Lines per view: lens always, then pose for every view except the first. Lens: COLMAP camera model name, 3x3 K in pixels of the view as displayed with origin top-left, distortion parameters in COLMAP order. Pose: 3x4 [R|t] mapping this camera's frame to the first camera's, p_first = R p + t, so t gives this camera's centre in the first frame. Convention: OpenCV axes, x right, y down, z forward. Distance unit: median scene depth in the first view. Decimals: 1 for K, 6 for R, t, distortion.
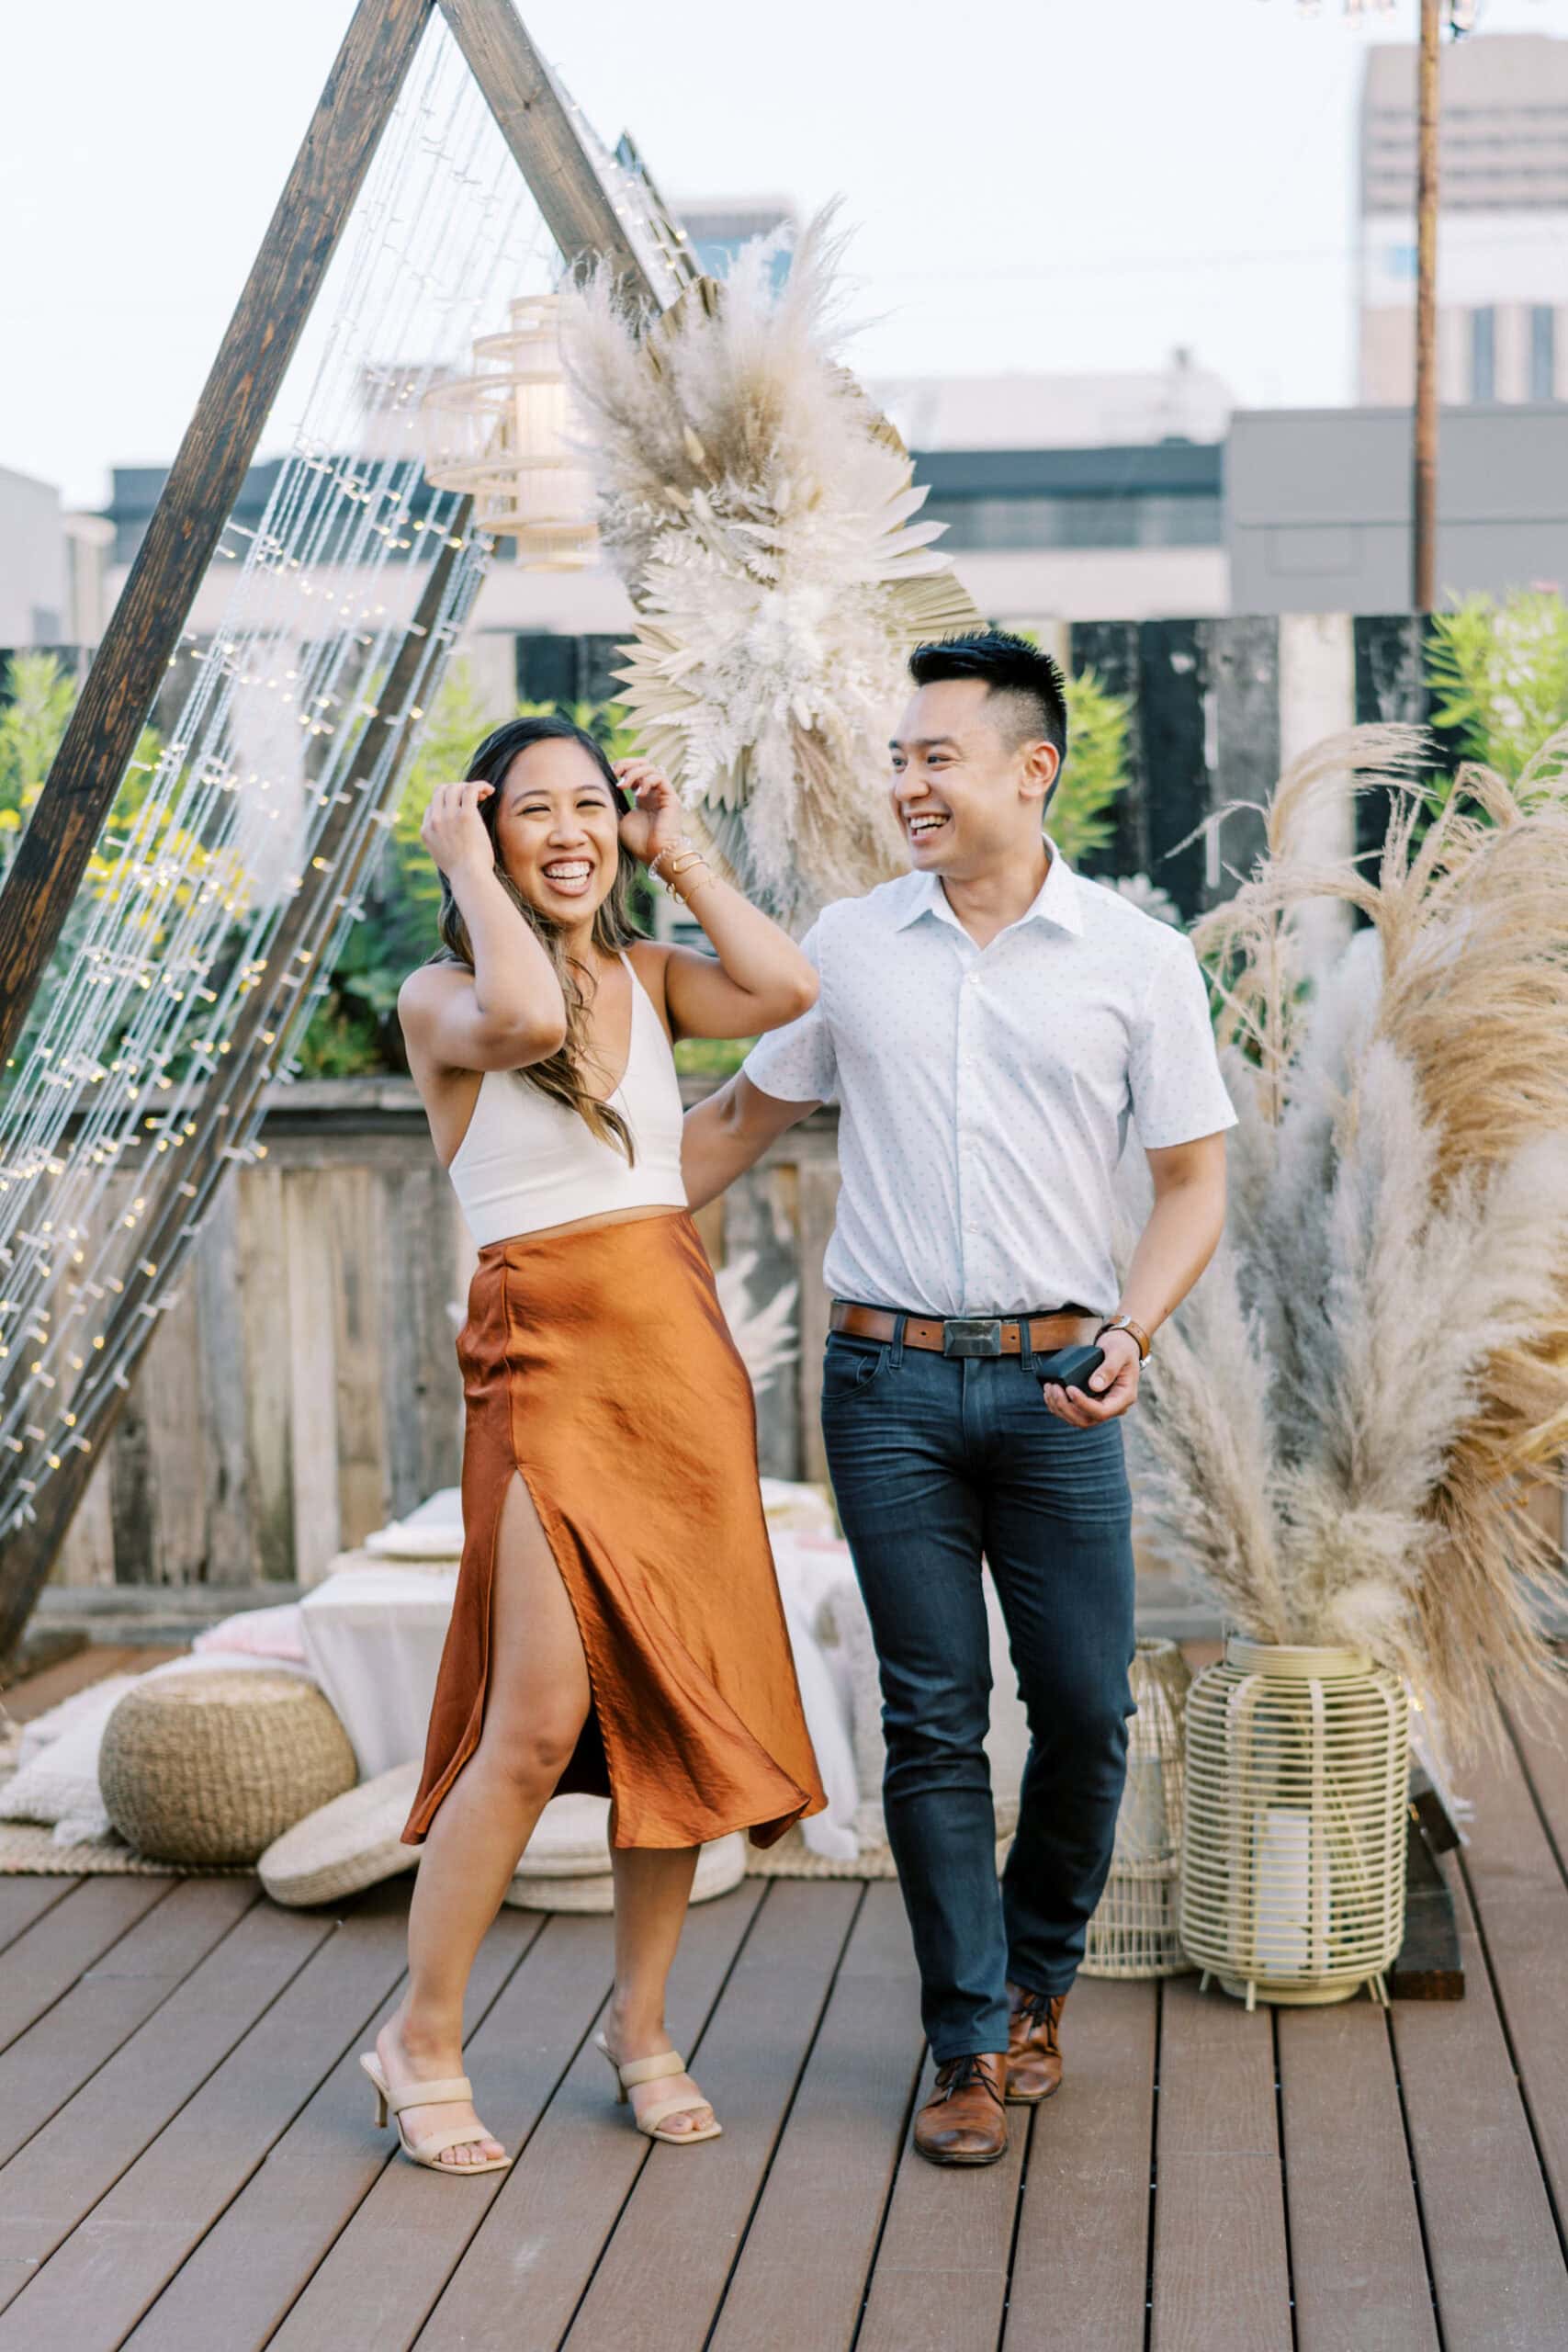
lens RADIAL K [[4211.9, 0, 916.5], [0, 4211.9, 1459.8], [0, 0, 1]] dist [0.011166, -0.052193]
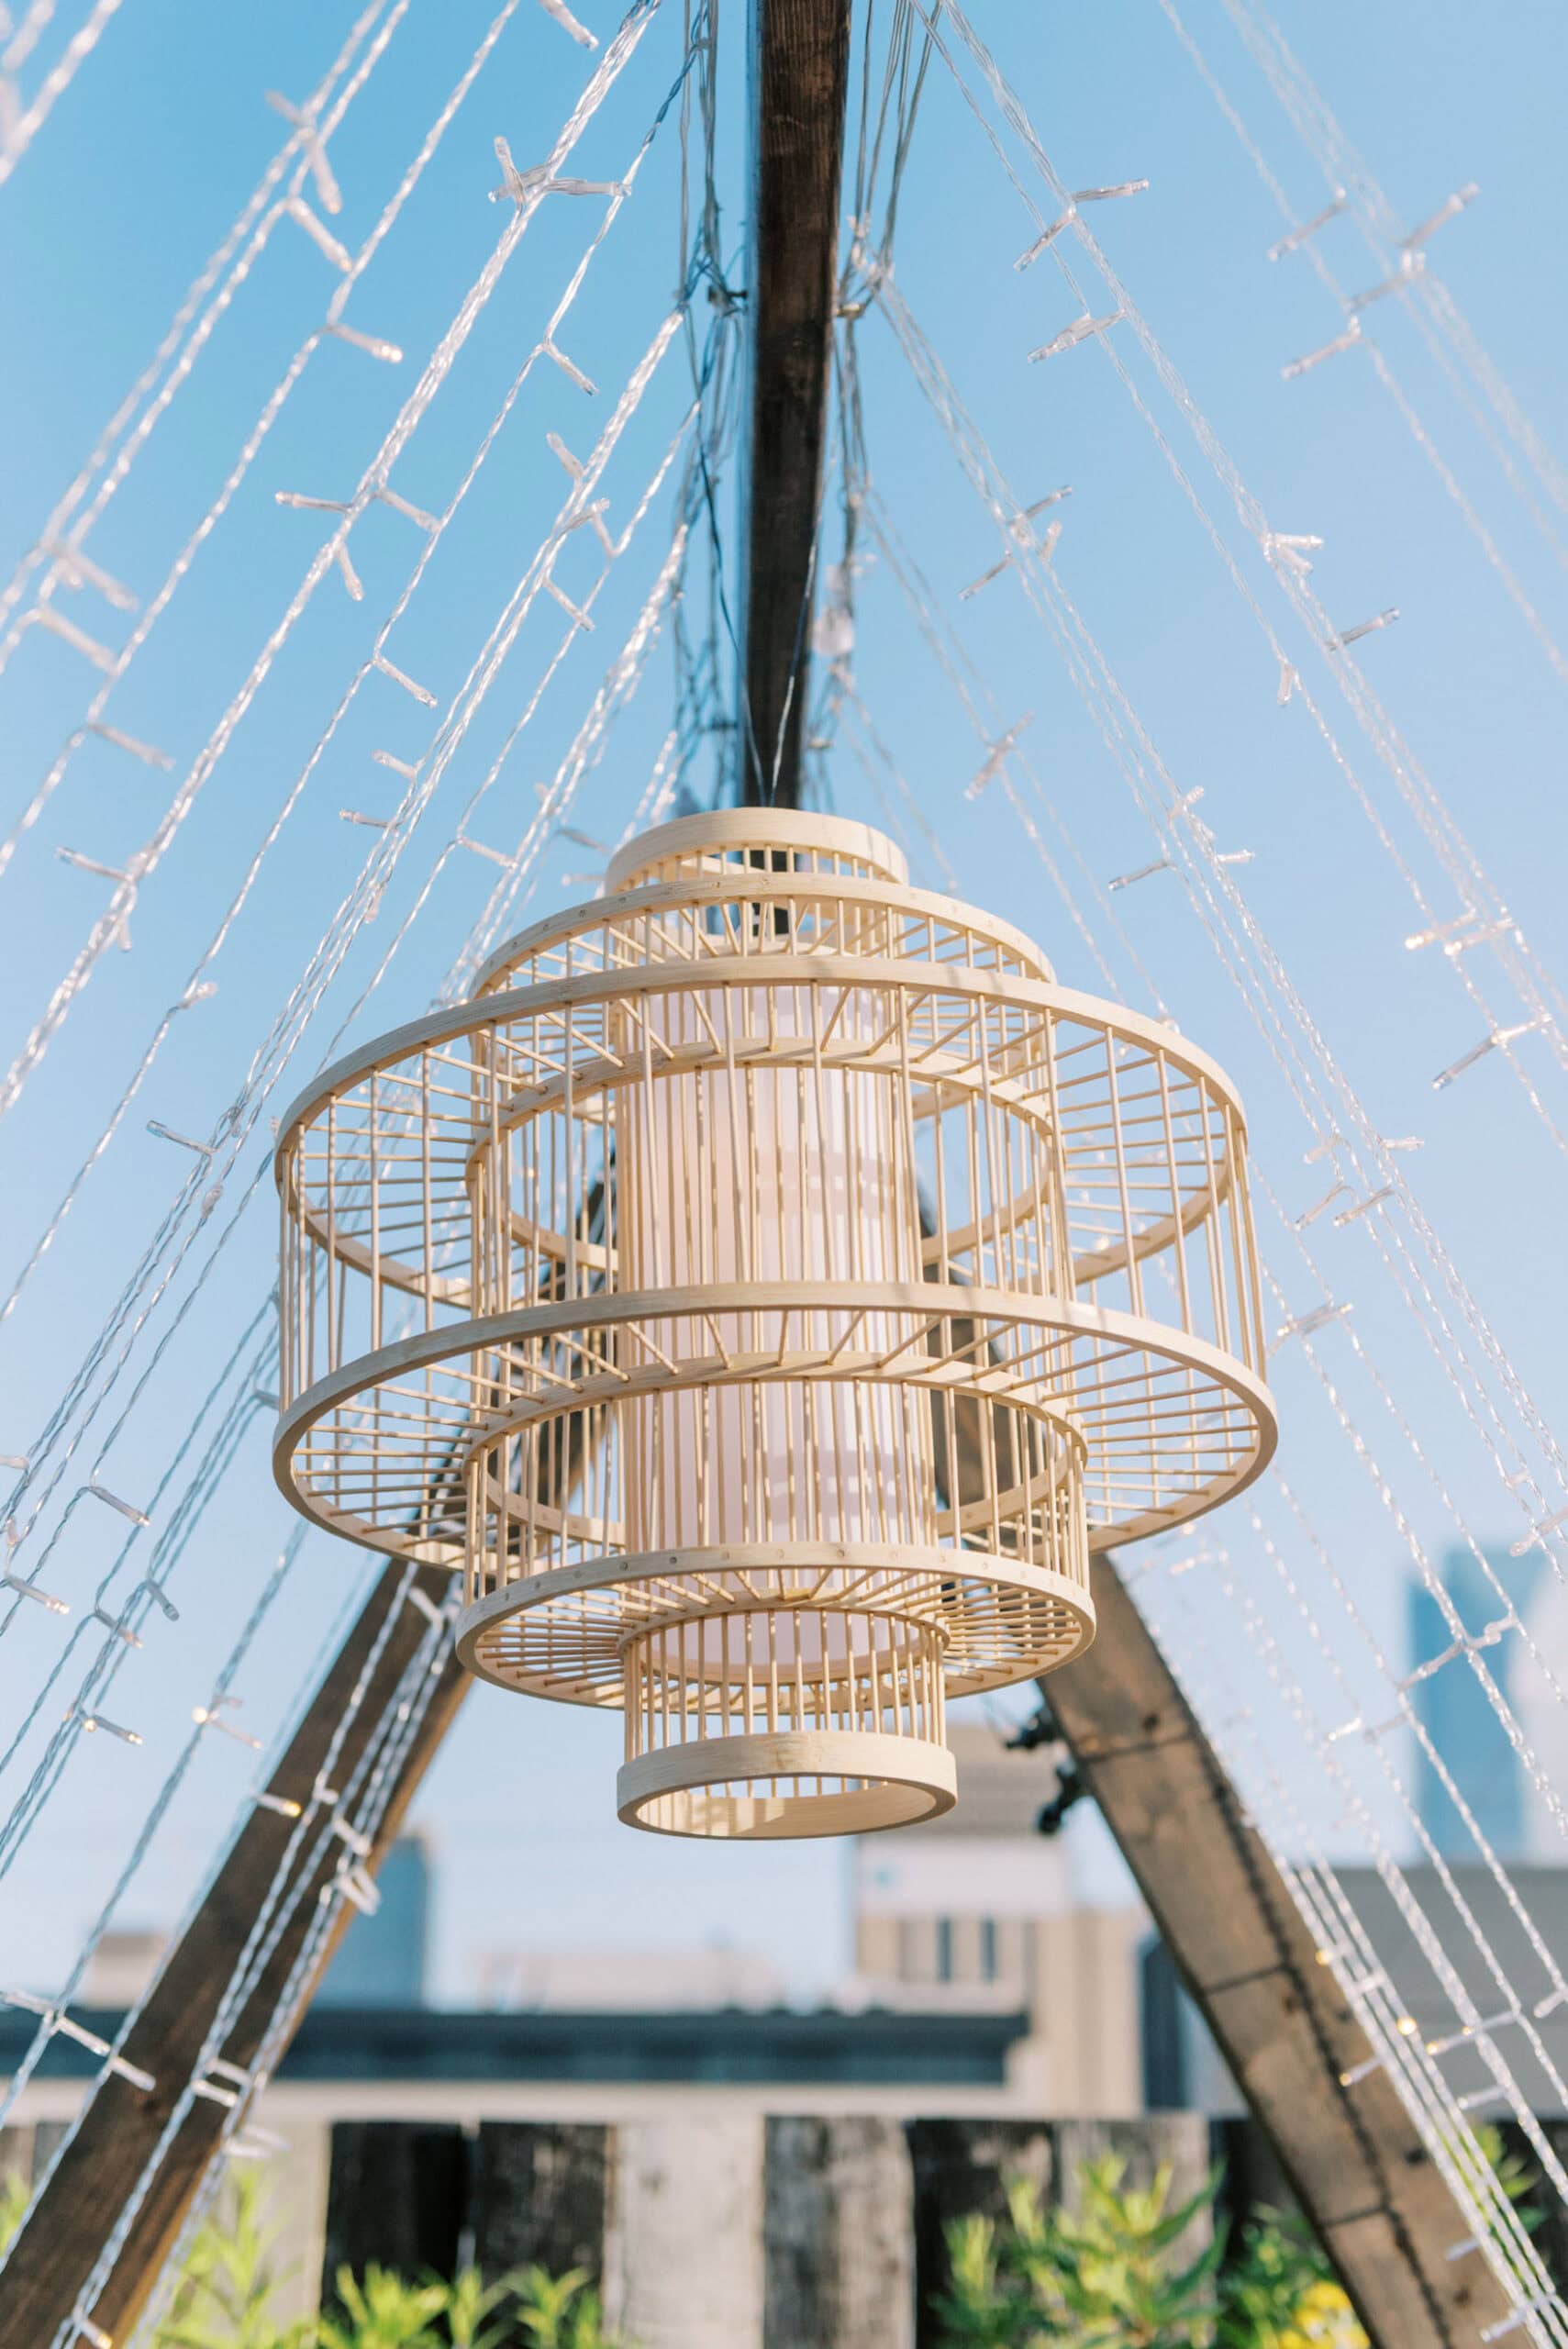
lens RADIAL K [[3277.1, 0, 764.6], [0, 3277.1, 1182.3], [0, 0, 1]] dist [-0.014037, -0.084548]
pose [[0.996694, 0.046711, 0.066470, -0.114699], [-0.010254, 0.883966, -0.467439, -0.176007], [-0.080591, 0.465212, 0.881523, 0.933605]]
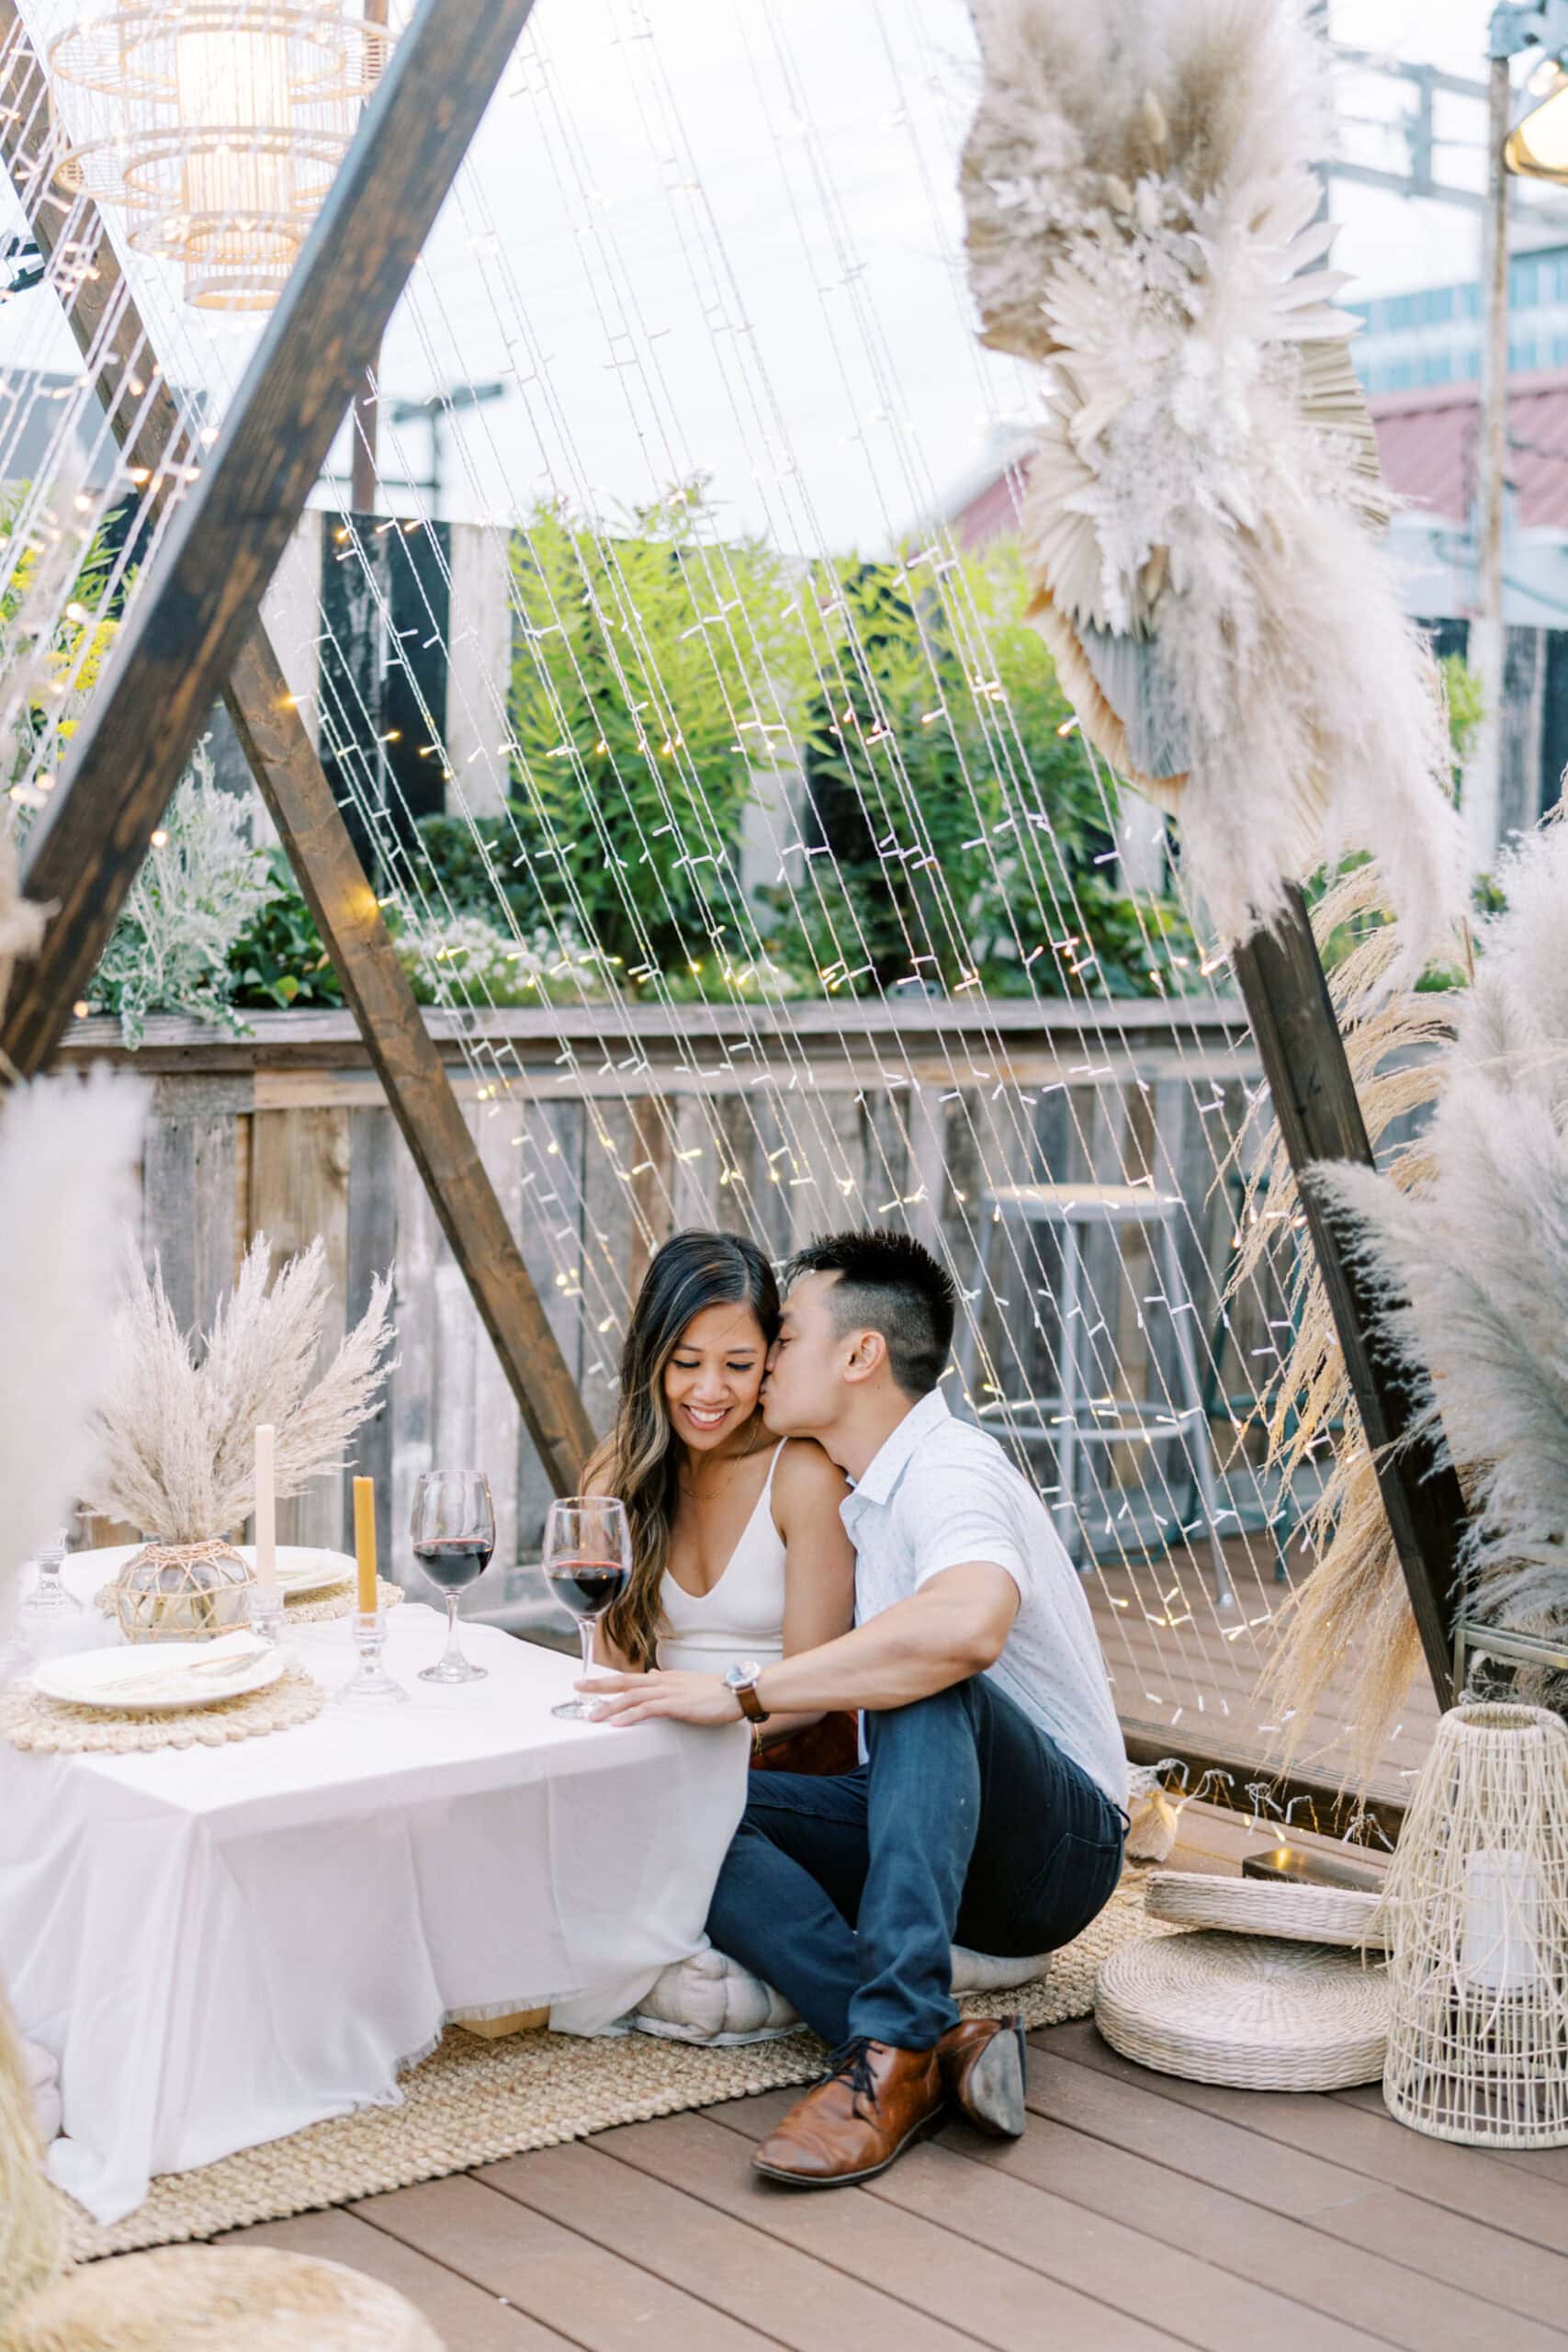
lens RADIAL K [[3406.8, 0, 787.9], [0, 3406.8, 1205.1], [0, 0, 1]] dist [0.004029, -0.071567]
pose [[0.744110, -0.034559, 0.667162, -0.467019], [0.062961, 0.997844, -0.018534, -0.047535], [-0.665083, 0.055796, 0.744682, 0.593185]]
